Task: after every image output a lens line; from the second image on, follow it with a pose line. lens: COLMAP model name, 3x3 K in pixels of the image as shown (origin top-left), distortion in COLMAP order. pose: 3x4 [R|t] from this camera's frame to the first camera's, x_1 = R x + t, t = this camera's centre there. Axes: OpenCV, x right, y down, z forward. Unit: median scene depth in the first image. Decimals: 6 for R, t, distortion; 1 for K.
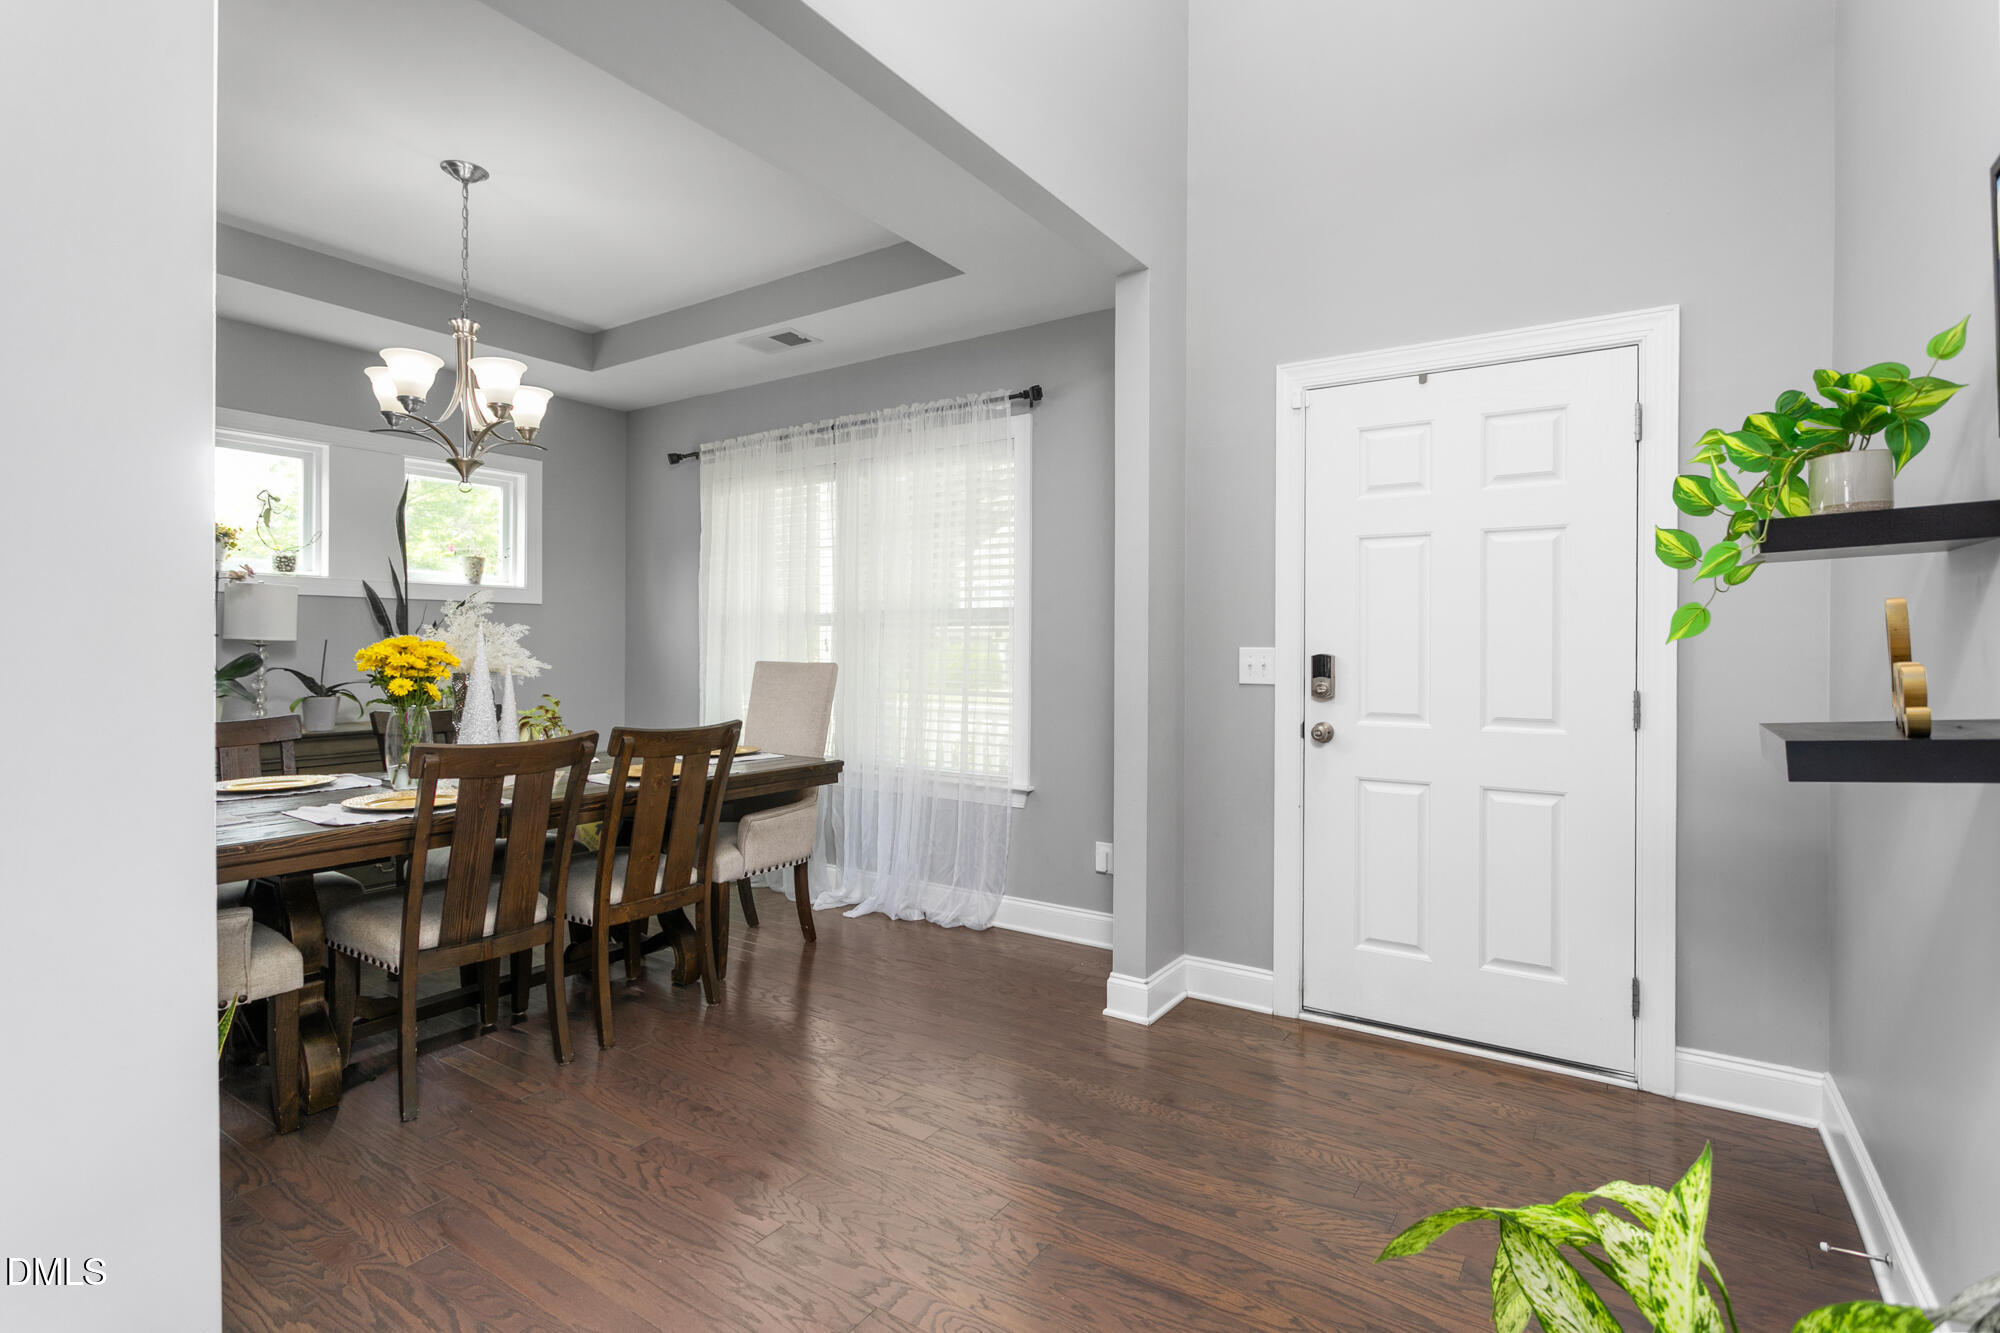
lens RADIAL K [[973.0, 0, 1013.9], [0, 973.0, 667.3], [0, 0, 1]] dist [0.000992, 0.000942]
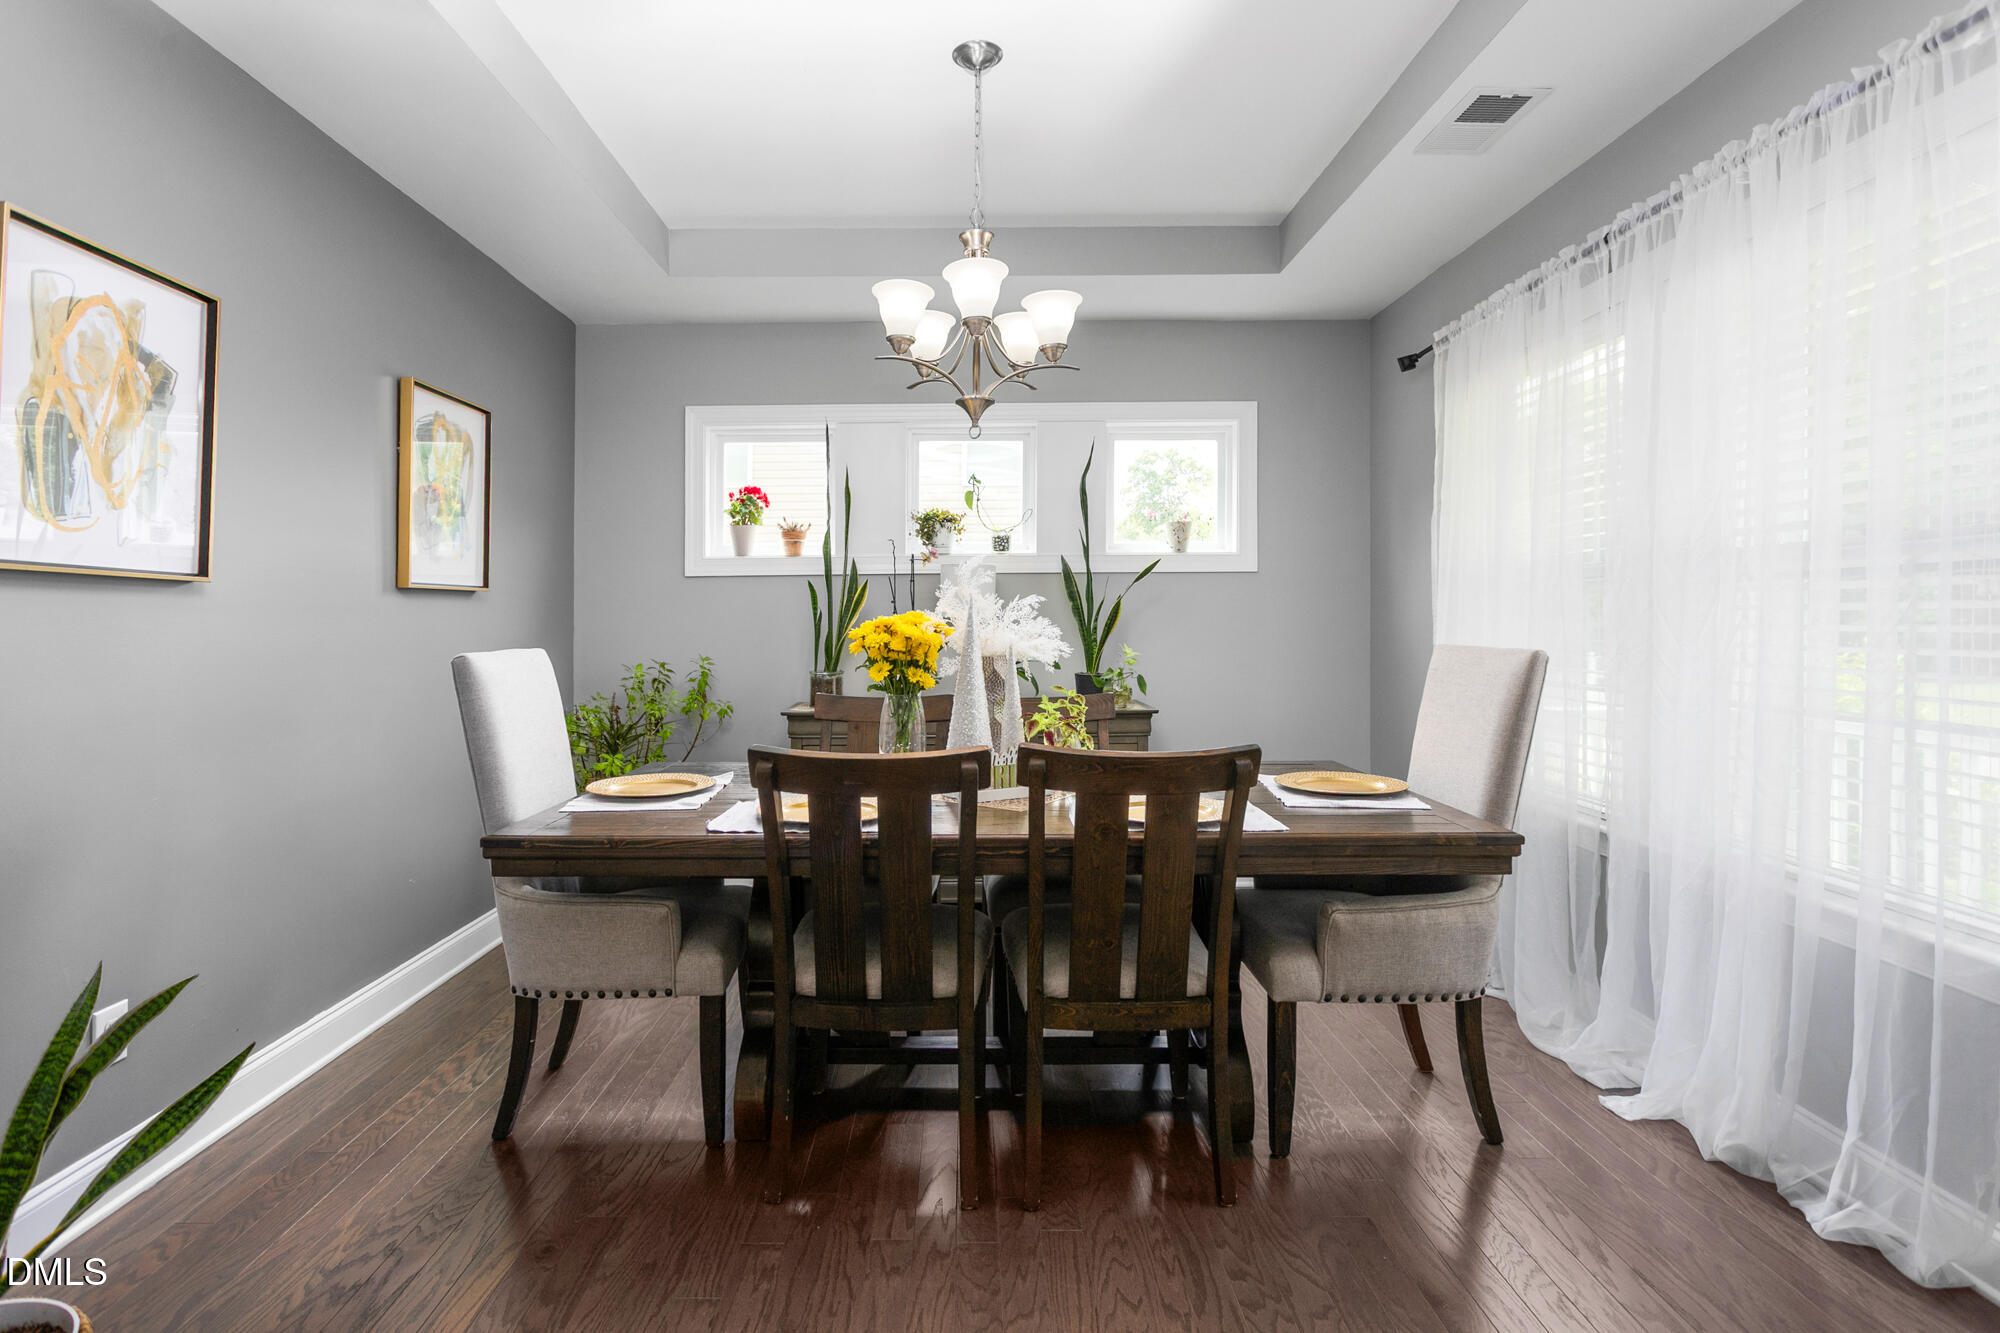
lens RADIAL K [[973.0, 0, 960.3], [0, 973.0, 622.3], [0, 0, 1]] dist [0.000992, 0.000942]
pose [[0.553541, -0.006227, -0.832799, 0.106967], [-0.010040, 0.999849, -0.014150, -0.009868], [0.832761, 0.016194, 0.553395, 0.482100]]
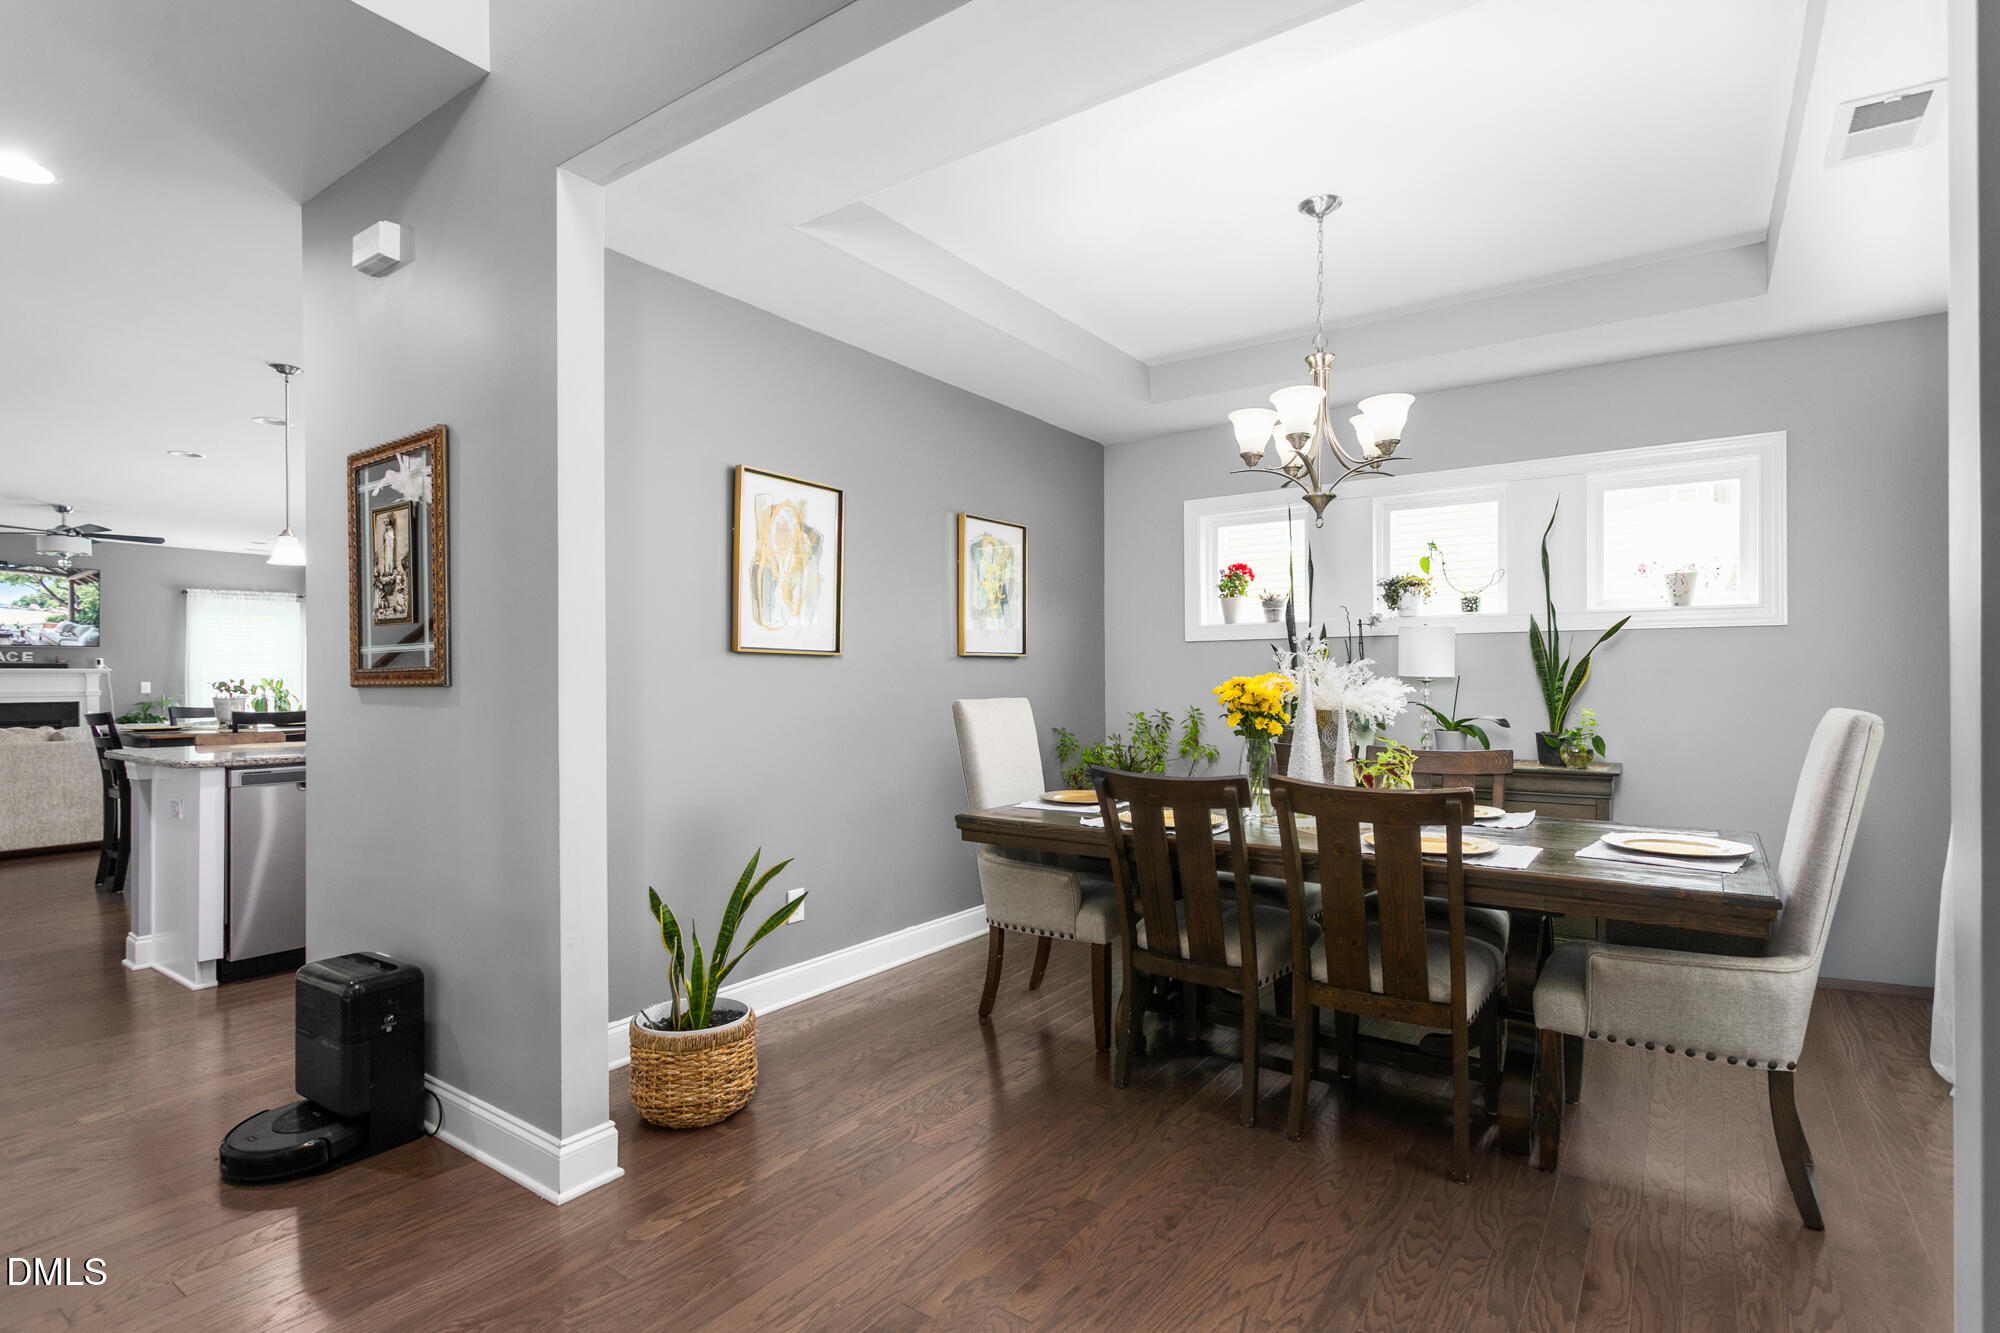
lens RADIAL K [[973.0, 0, 1007.9], [0, 973.0, 695.5], [0, 0, 1]] dist [0.000992, 0.000942]
pose [[-0.018257, 0.013388, -0.999744, 0.393133], [-0.020486, 0.999695, 0.013762, -0.014377], [0.999623, 0.020732, -0.017977, 0.634956]]
